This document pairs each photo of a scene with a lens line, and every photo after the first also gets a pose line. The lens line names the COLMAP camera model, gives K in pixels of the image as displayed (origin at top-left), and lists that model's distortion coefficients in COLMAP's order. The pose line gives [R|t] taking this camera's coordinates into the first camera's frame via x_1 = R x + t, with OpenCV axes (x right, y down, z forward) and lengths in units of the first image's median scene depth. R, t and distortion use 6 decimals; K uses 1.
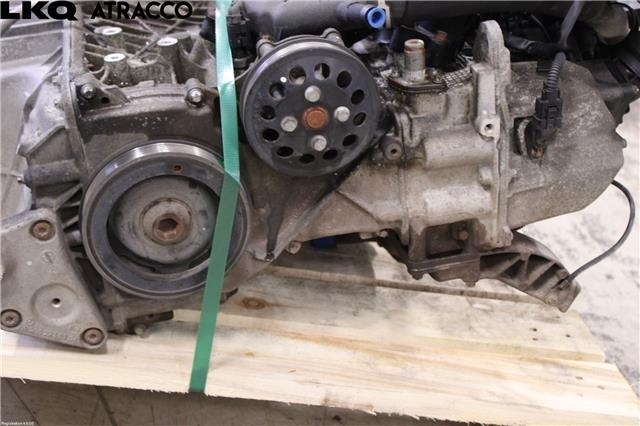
lens RADIAL K [[1058.9, 0, 321.0], [0, 1058.9, 212.6], [0, 0, 1]] dist [0.024467, 0.000000]
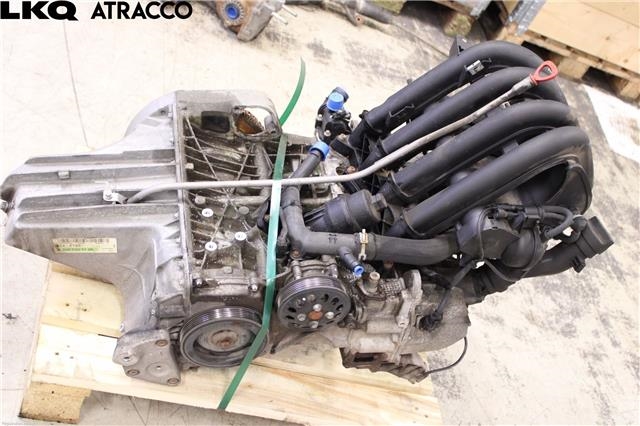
lens RADIAL K [[876.5, 0, 319.0], [0, 876.5, 213.3], [0, 0, 1]] dist [-0.020425, 0.000000]
pose [[0.973912, 0.179732, 0.138533, -0.235646], [-0.213724, 0.931676, 0.293772, -0.681969], [-0.076268, -0.315716, 0.945784, -0.400569]]
